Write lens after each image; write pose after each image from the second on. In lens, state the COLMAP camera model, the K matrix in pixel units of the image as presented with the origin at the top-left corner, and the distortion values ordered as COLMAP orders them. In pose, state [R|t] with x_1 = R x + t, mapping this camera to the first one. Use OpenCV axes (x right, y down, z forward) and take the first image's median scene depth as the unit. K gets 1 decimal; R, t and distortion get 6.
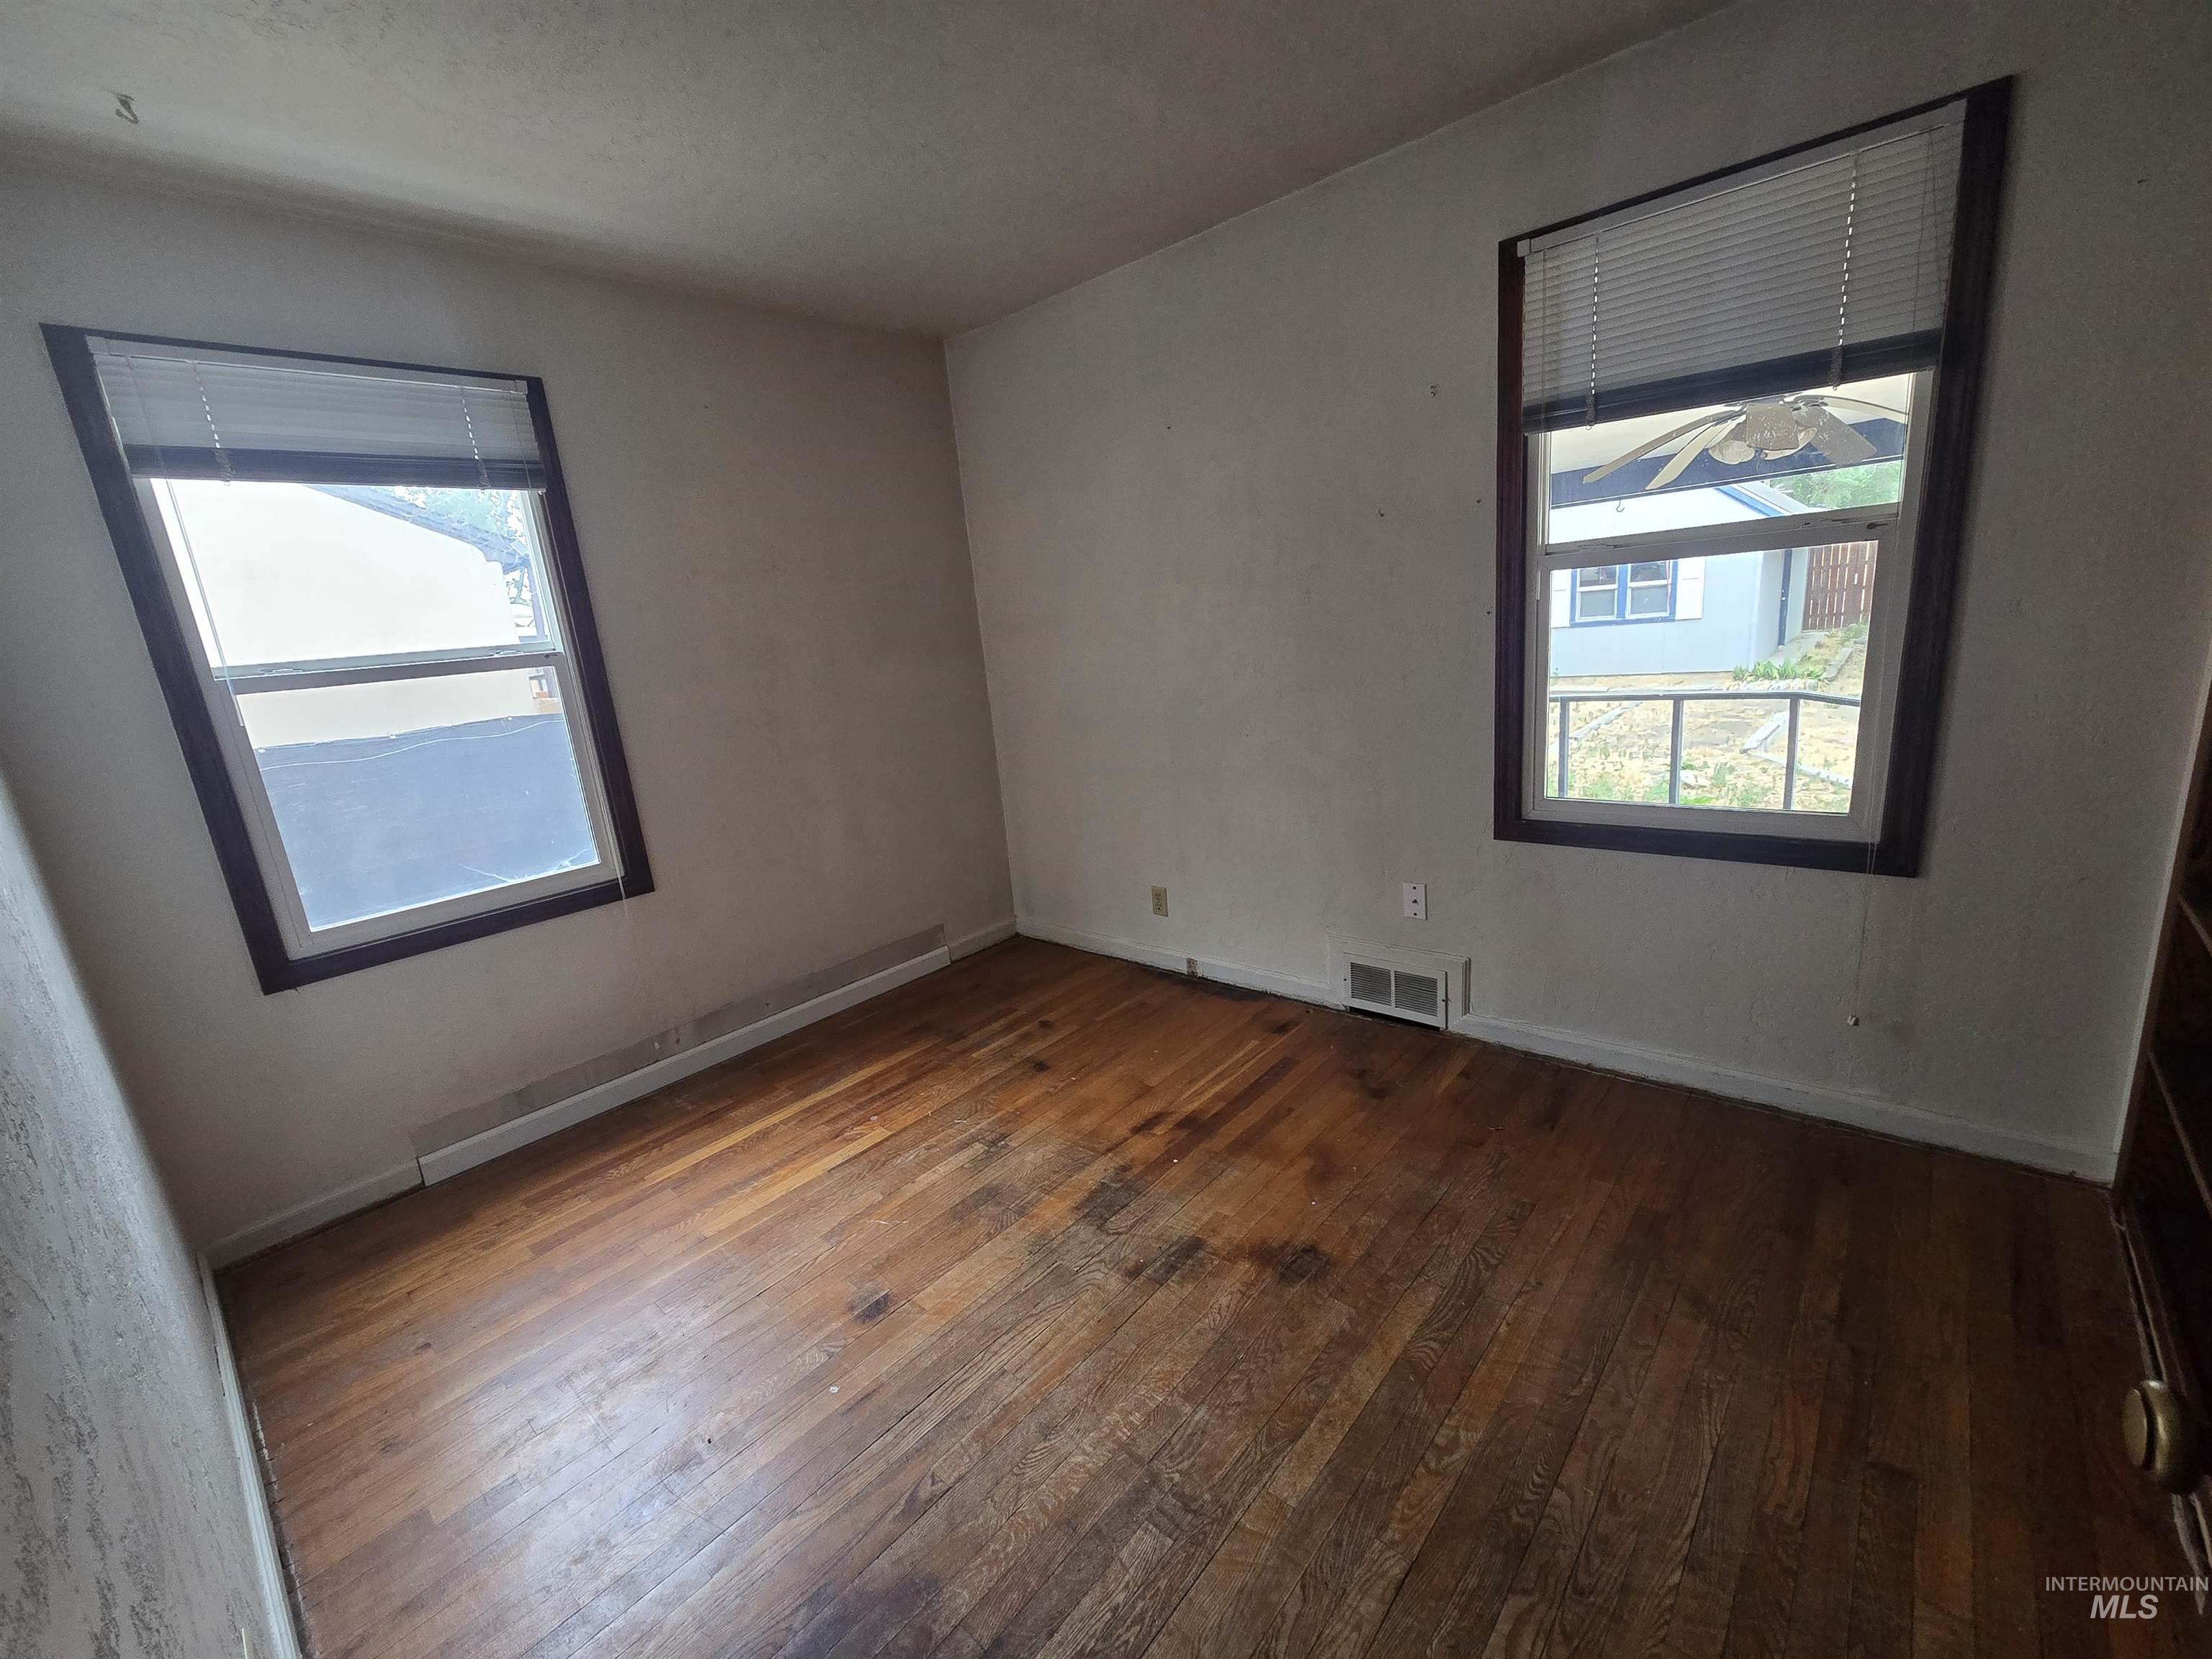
lens RADIAL K [[909.7, 0, 1101.4], [0, 909.7, 839.9], [0, 0, 1]] dist [-0.003745, 0.001262]
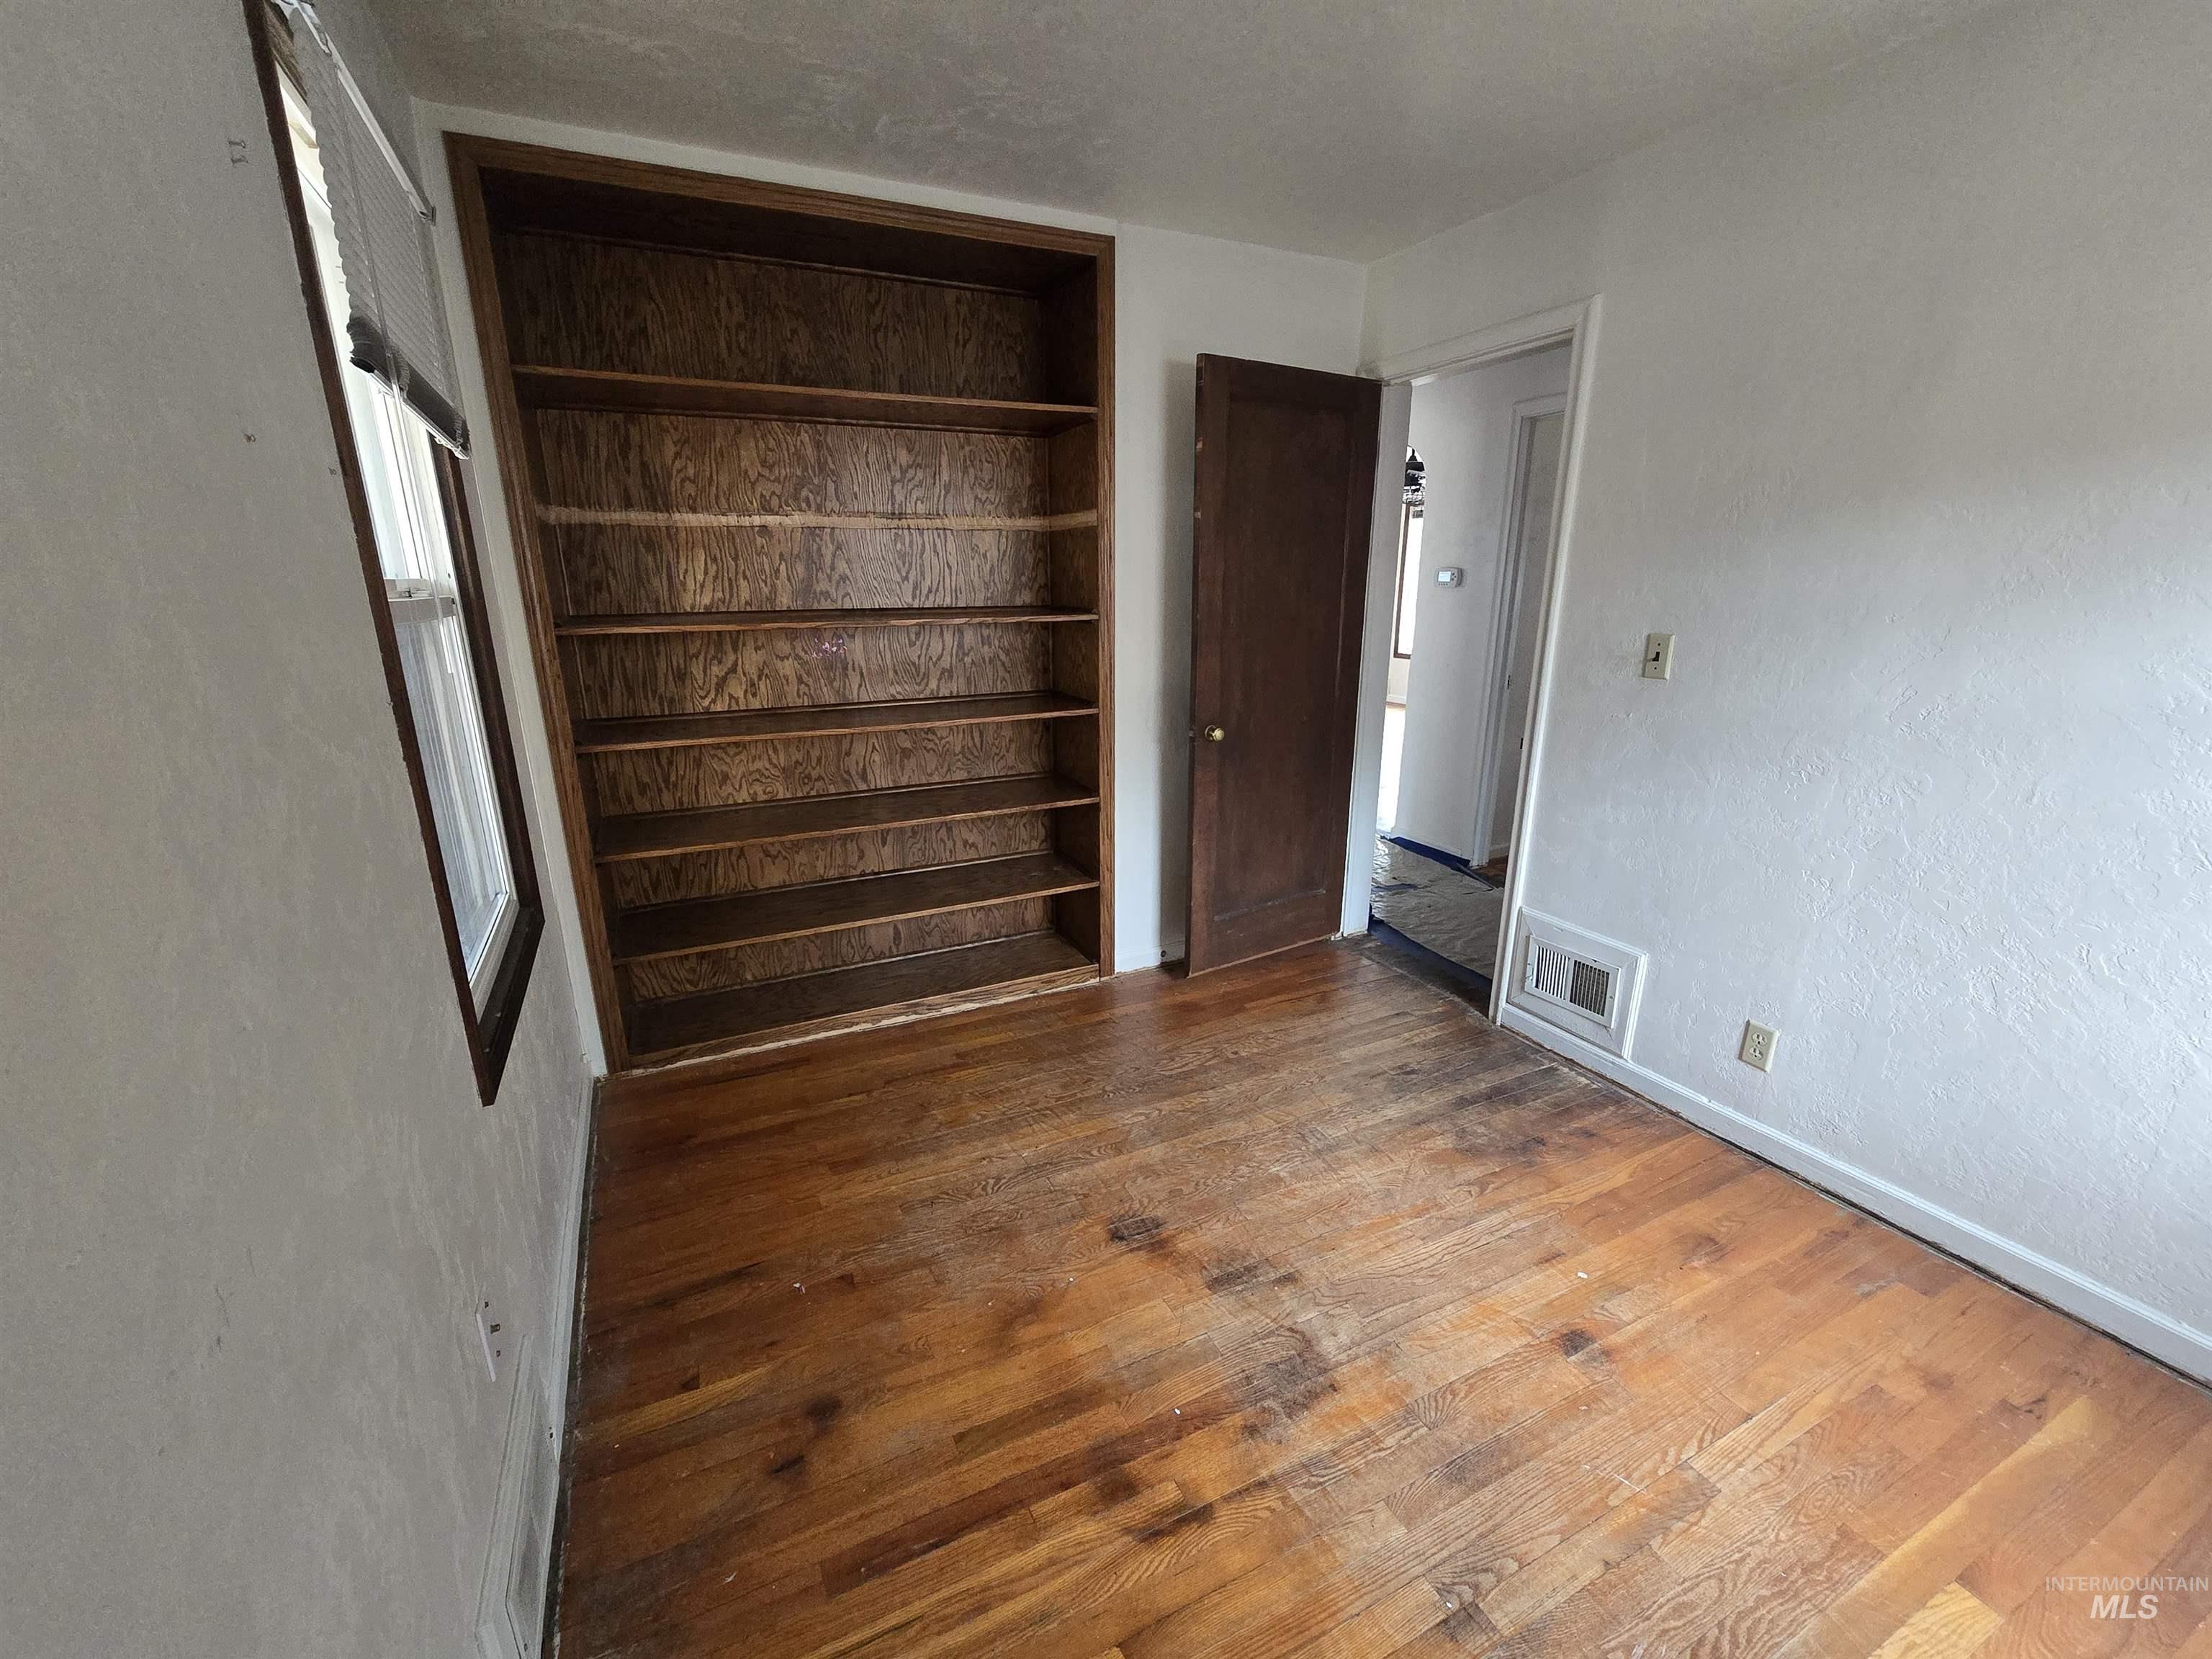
lens RADIAL K [[909.7, 0, 1101.9], [0, 909.7, 835.2], [0, 0, 1]] dist [-0.003745, 0.001262]
pose [[-0.920612, -0.006969, 0.390417, -0.142466], [0.180755, 0.878660, 0.441910, -0.375952], [-0.346124, 0.477397, -0.807645, 1.455161]]
